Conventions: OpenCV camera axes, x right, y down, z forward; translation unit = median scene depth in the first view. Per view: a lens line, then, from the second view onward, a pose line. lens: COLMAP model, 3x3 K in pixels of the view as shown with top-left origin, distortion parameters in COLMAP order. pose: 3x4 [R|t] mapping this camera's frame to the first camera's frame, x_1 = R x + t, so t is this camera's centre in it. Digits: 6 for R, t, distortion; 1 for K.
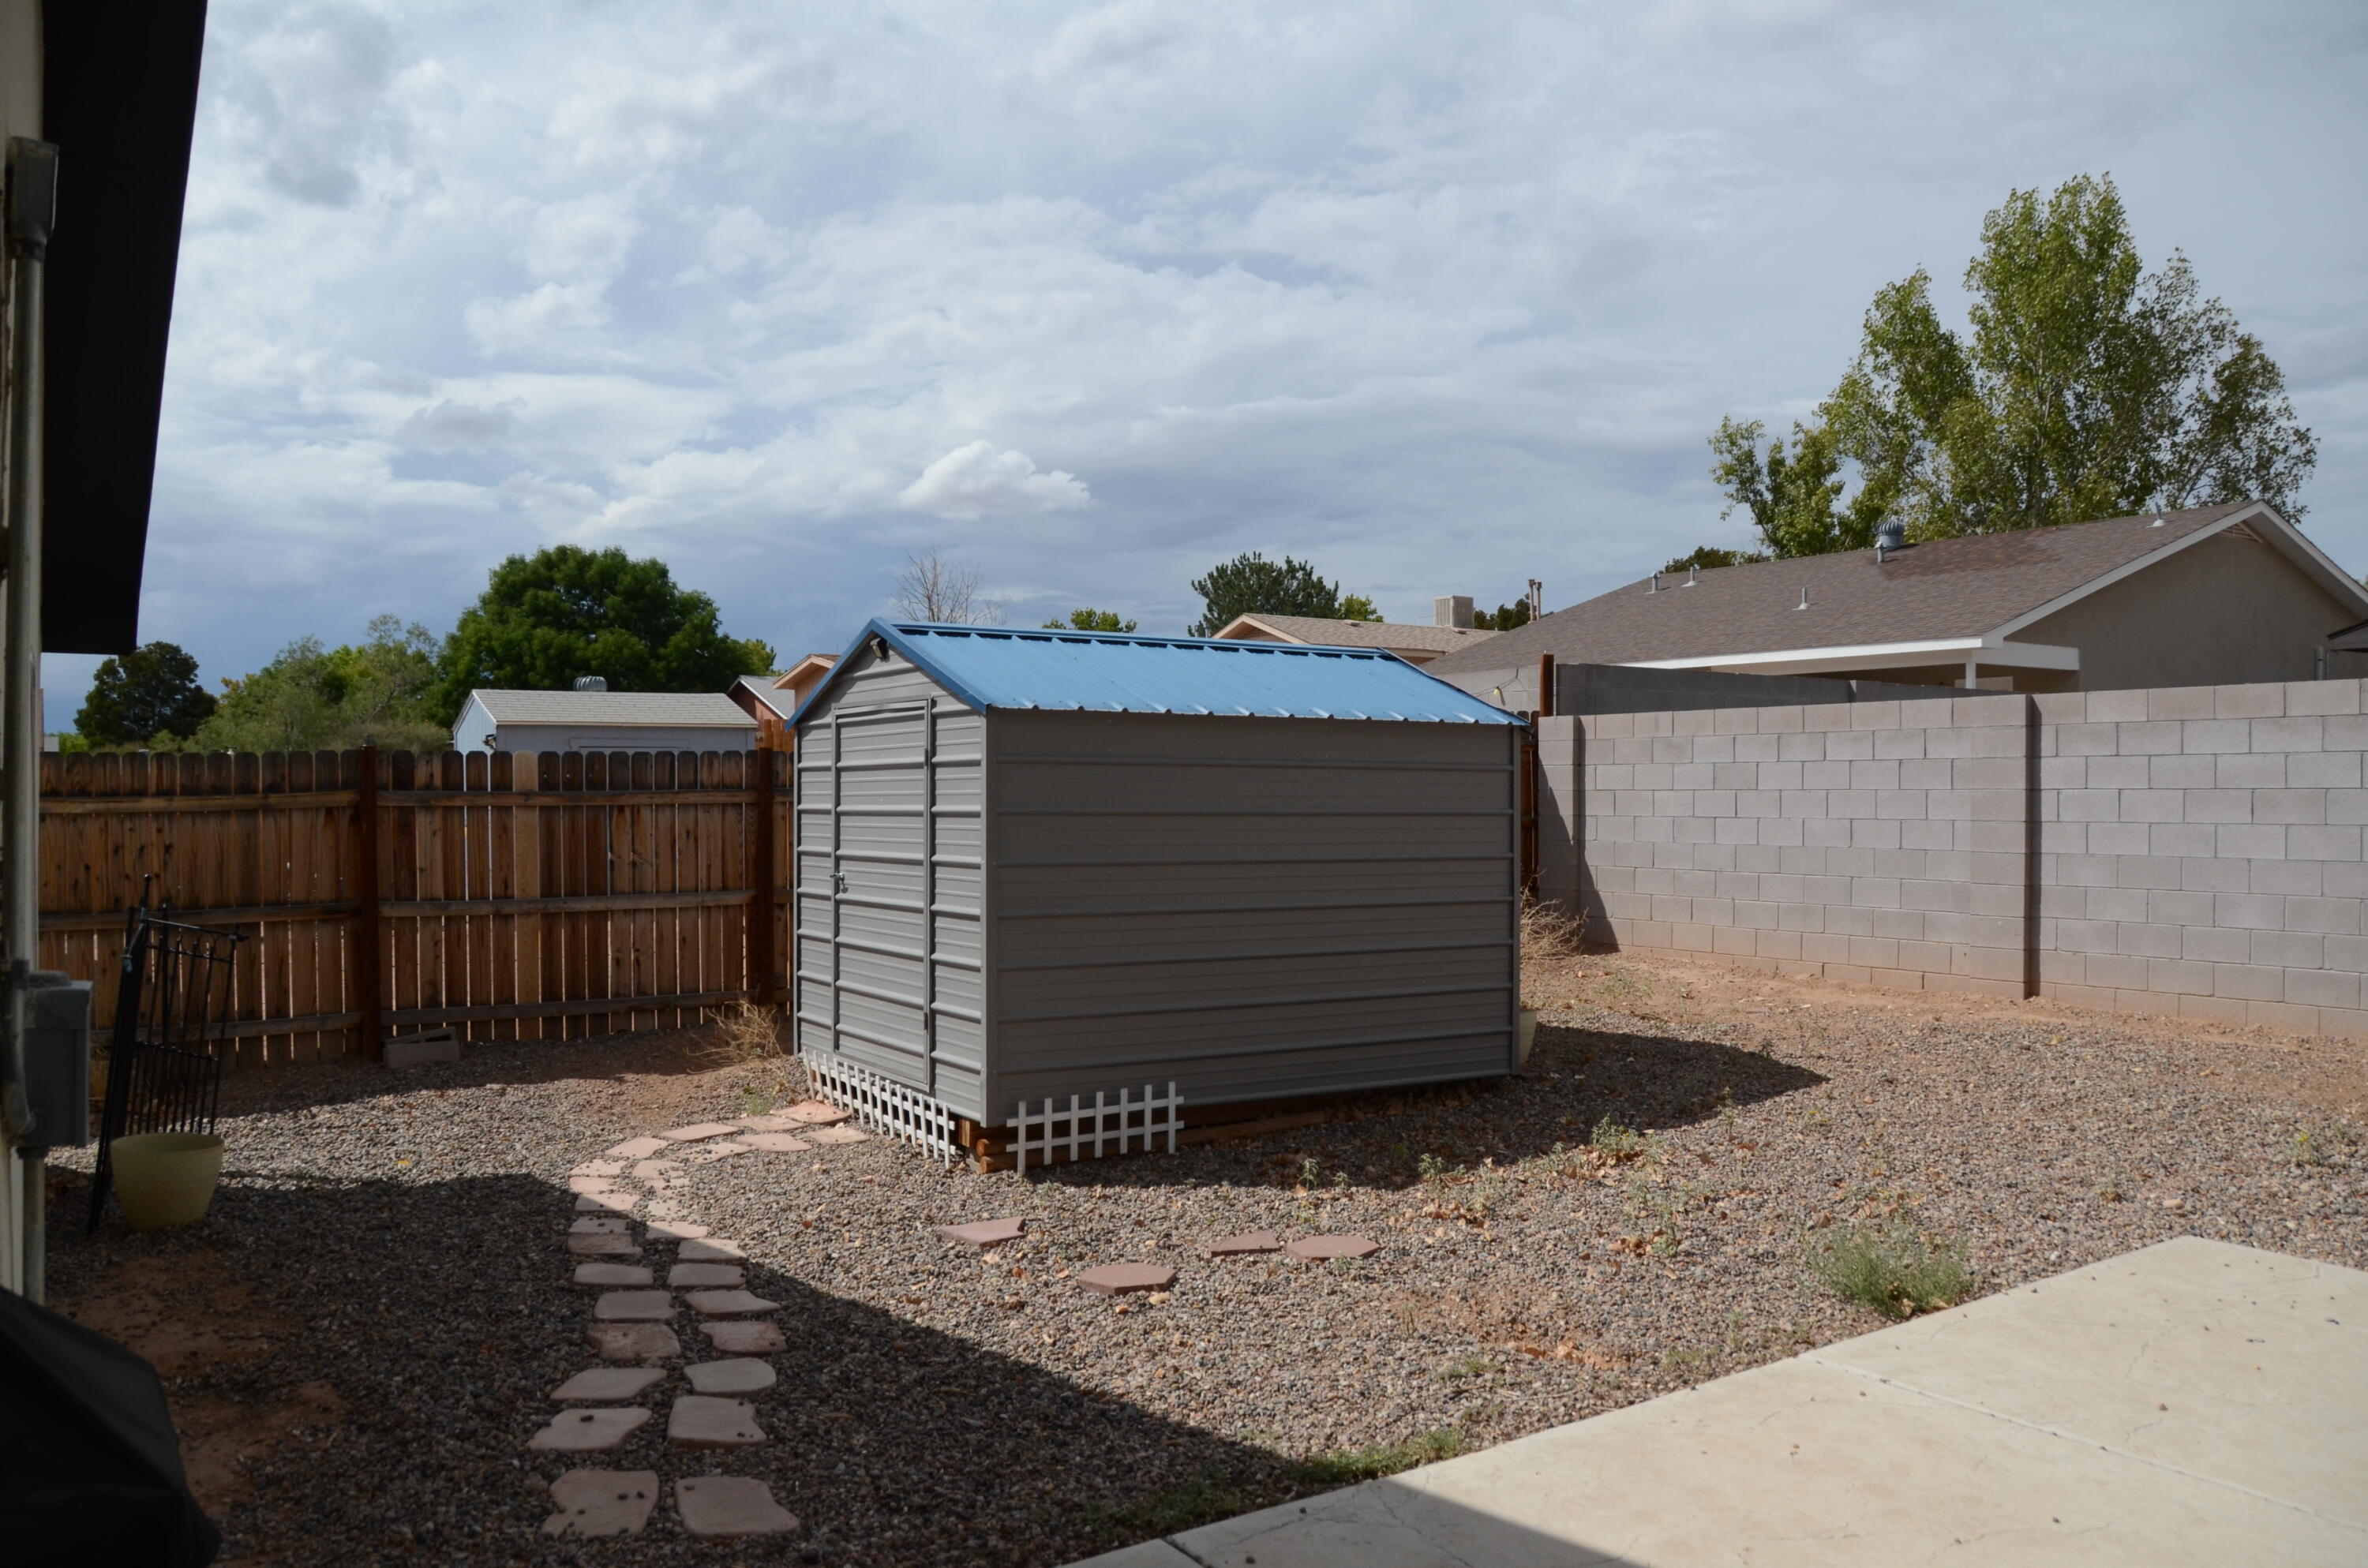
lens RADIAL K [[1855.7, 0, 1179.3], [0, 1855.7, 807.4], [0, 0, 1]] dist [-0.159753, 0.117011]
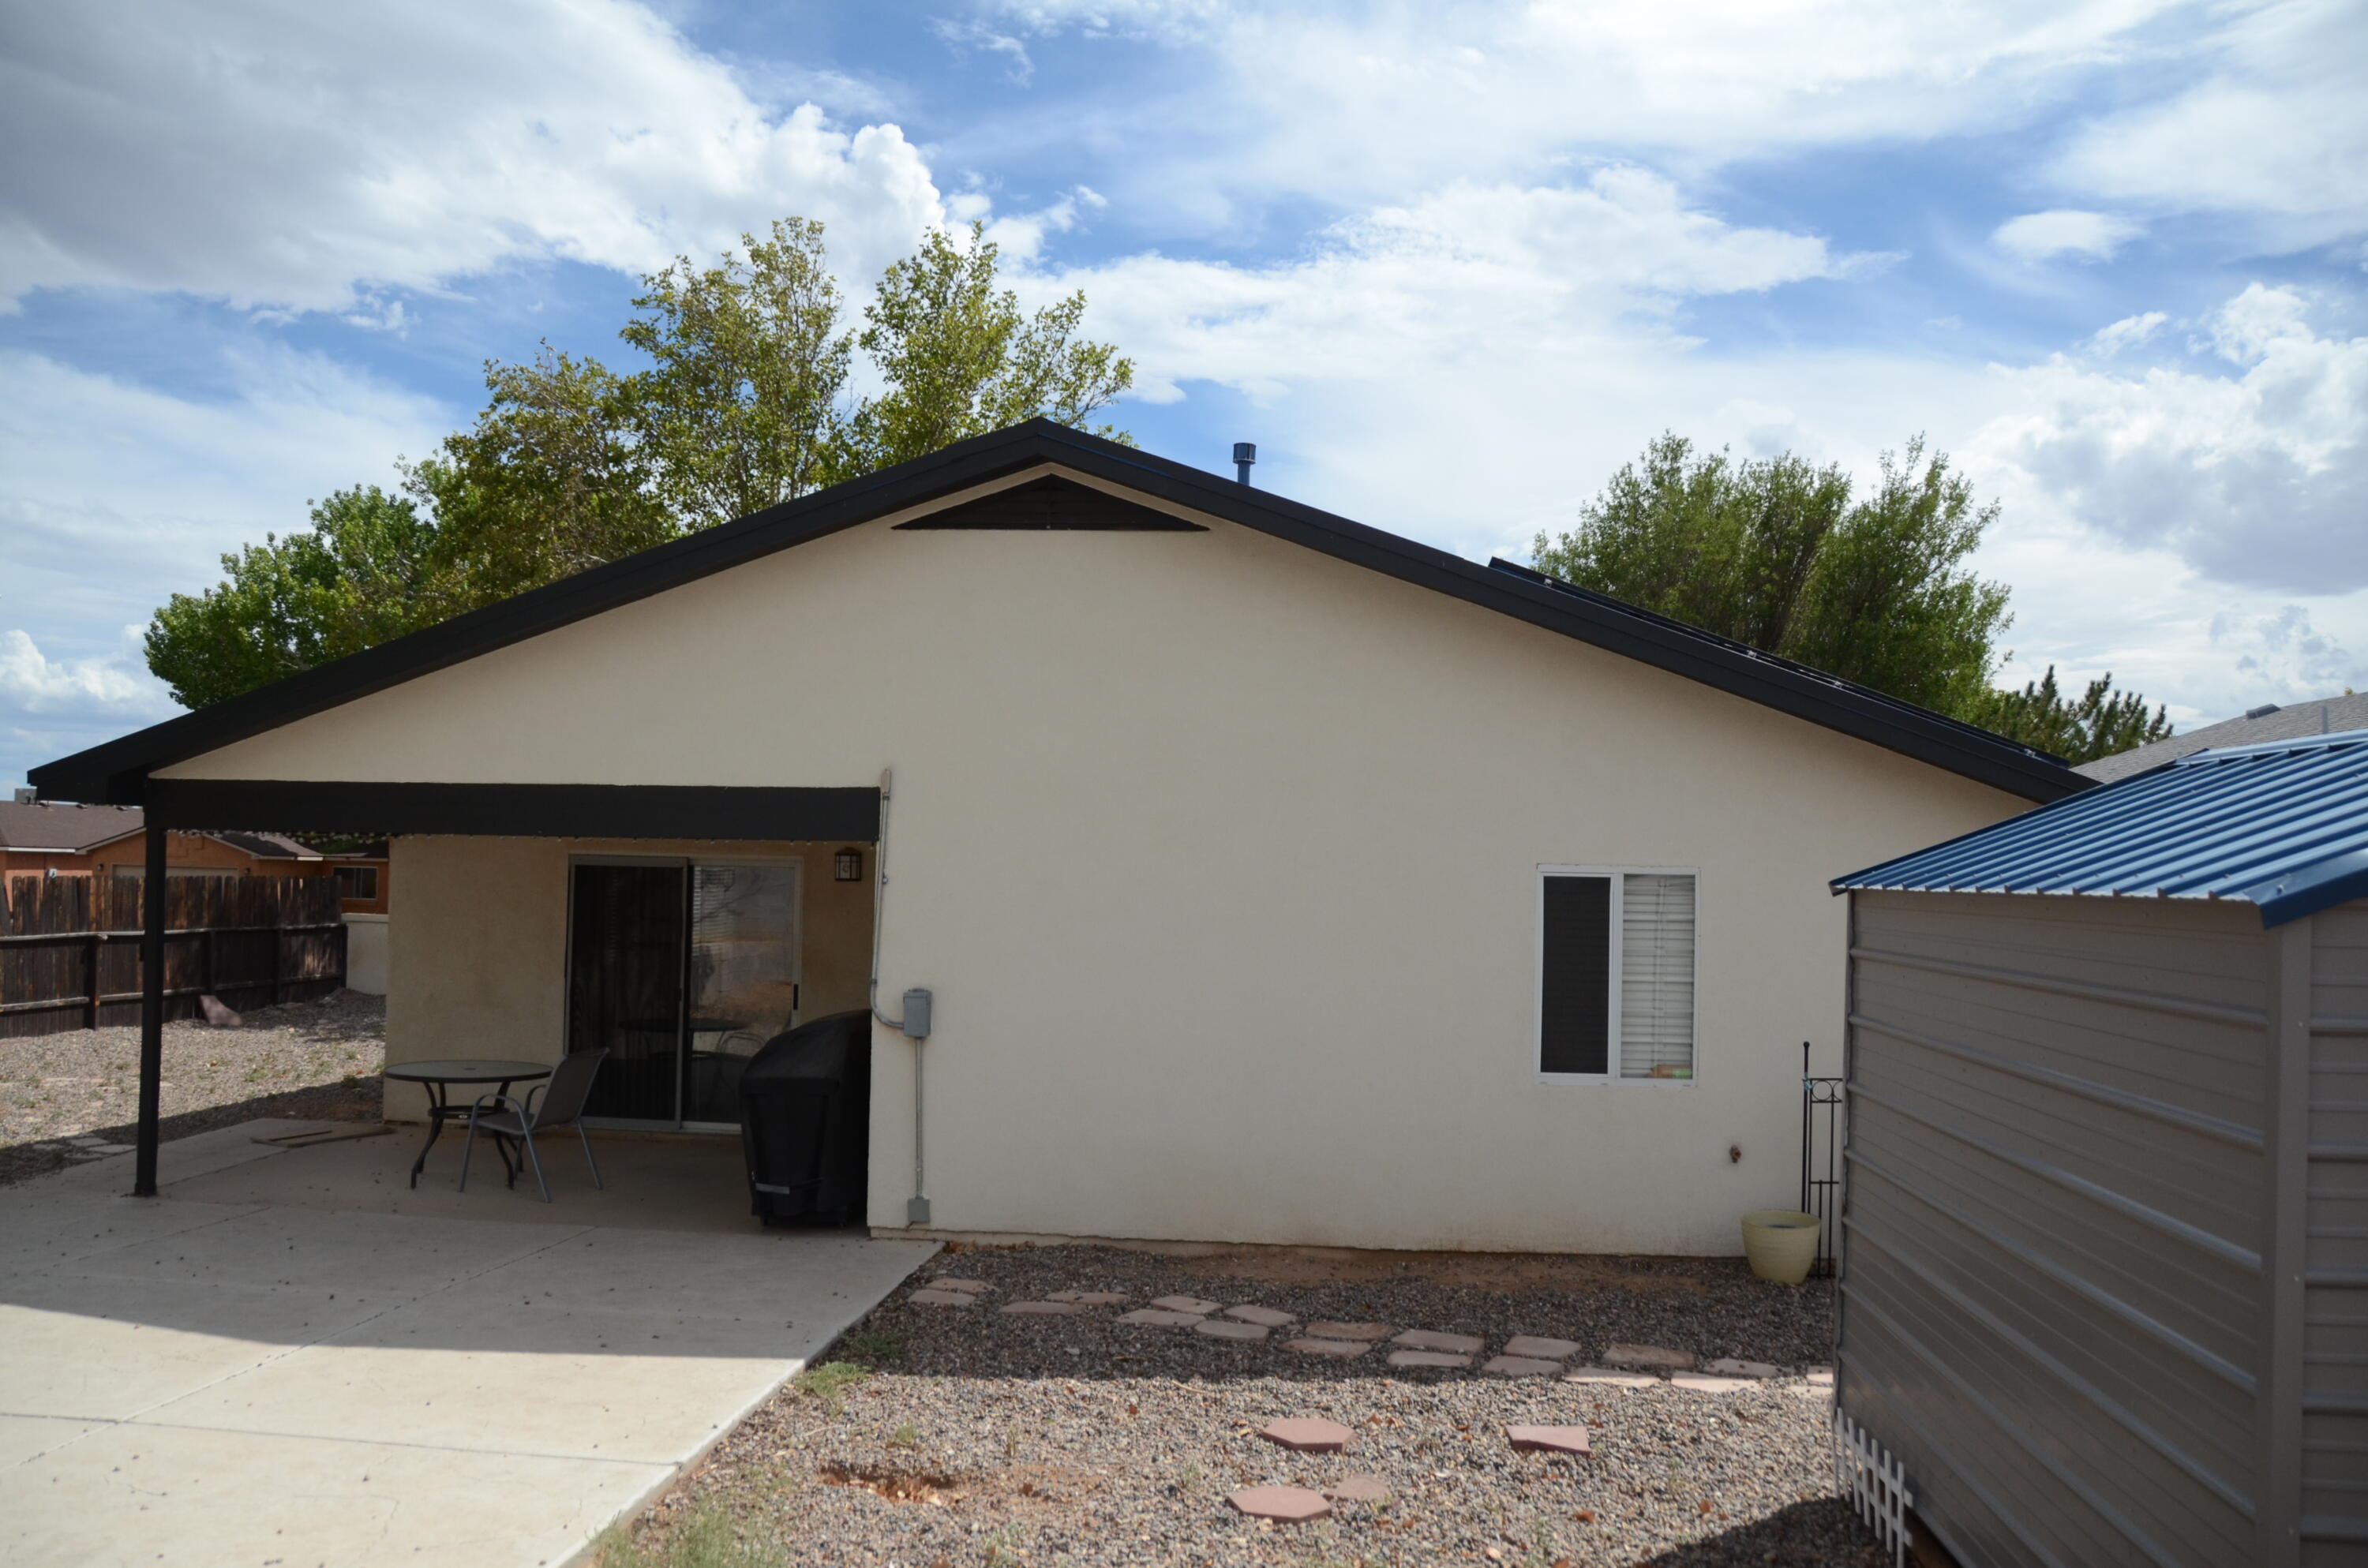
lens RADIAL K [[1855.7, 0, 1179.3], [0, 1855.7, 807.4], [0, 0, 1]] dist [-0.159753, 0.117011]
pose [[-0.612432, -0.041351, -0.789441, 1.061288], [-0.022366, 0.999138, -0.034984, -0.085273], [0.790207, -0.003769, -0.612829, 1.941963]]
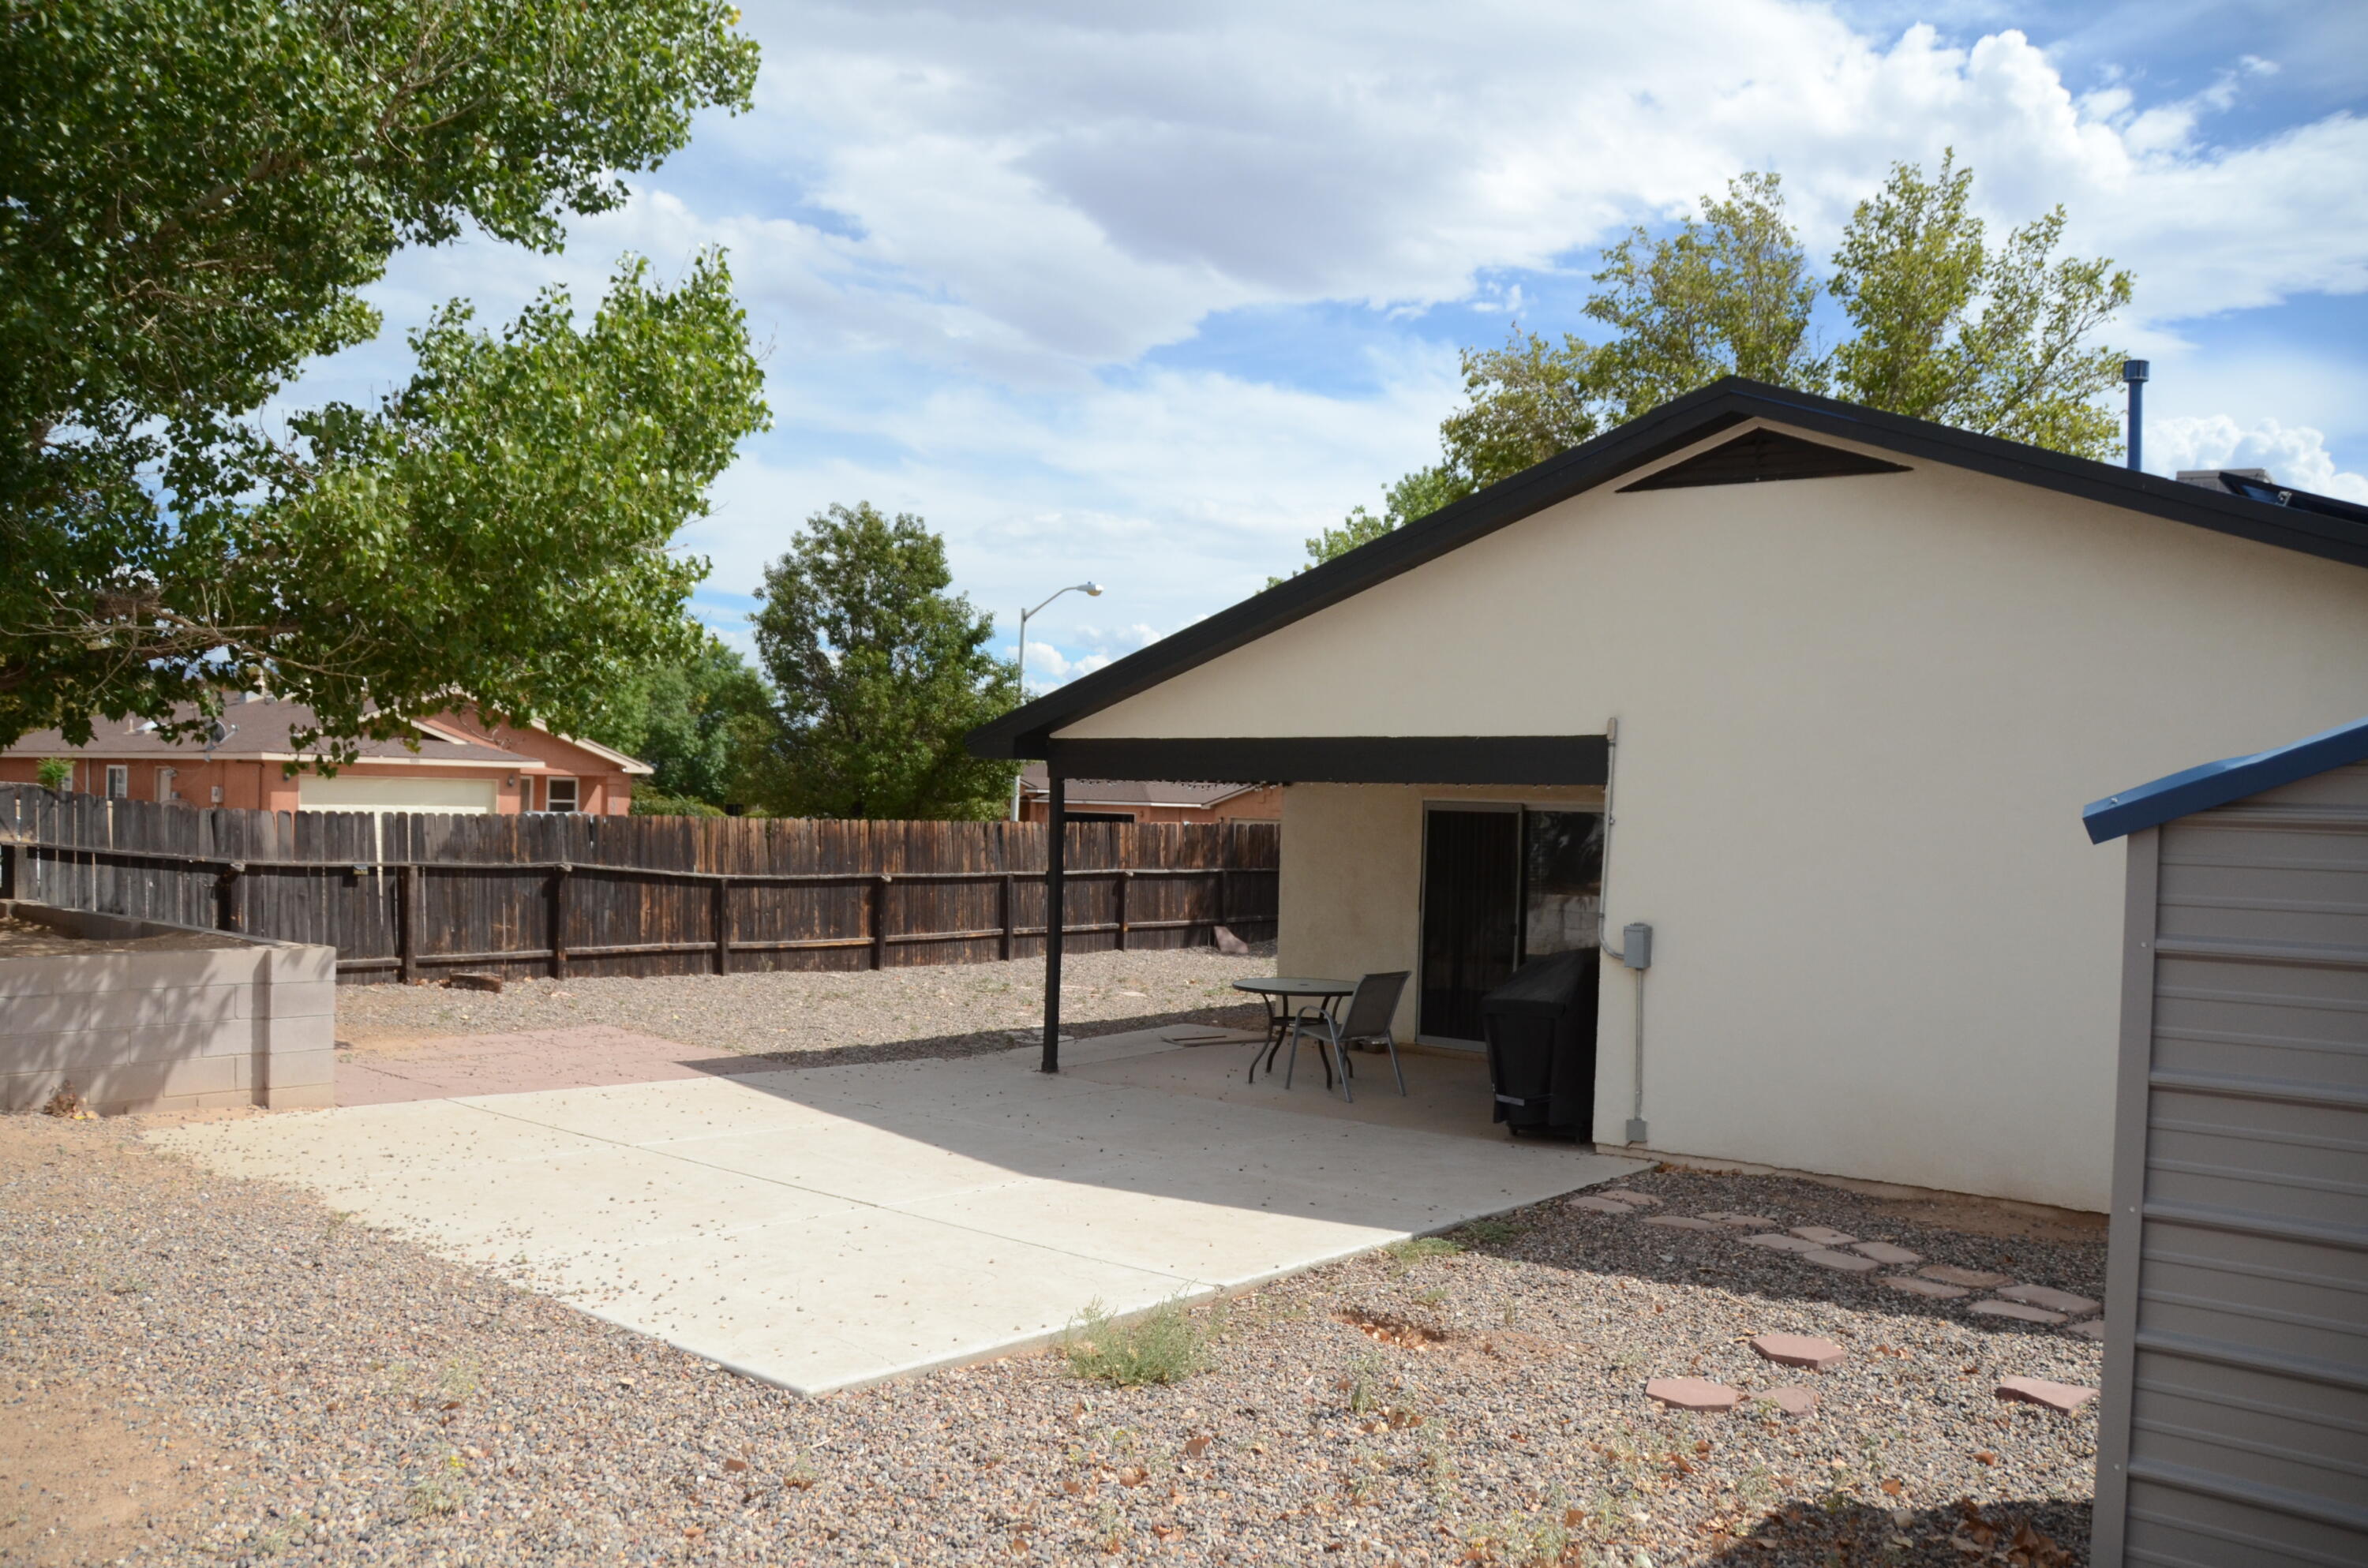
lens RADIAL K [[1855.7, 0, 1179.3], [0, 1855.7, 807.4], [0, 0, 1]] dist [-0.159753, 0.117011]
pose [[-0.948654, -0.025883, -0.315254, 0.826010], [-0.028448, 0.999589, 0.003535, -0.078579], [0.315033, 0.012322, -0.949001, 2.329650]]
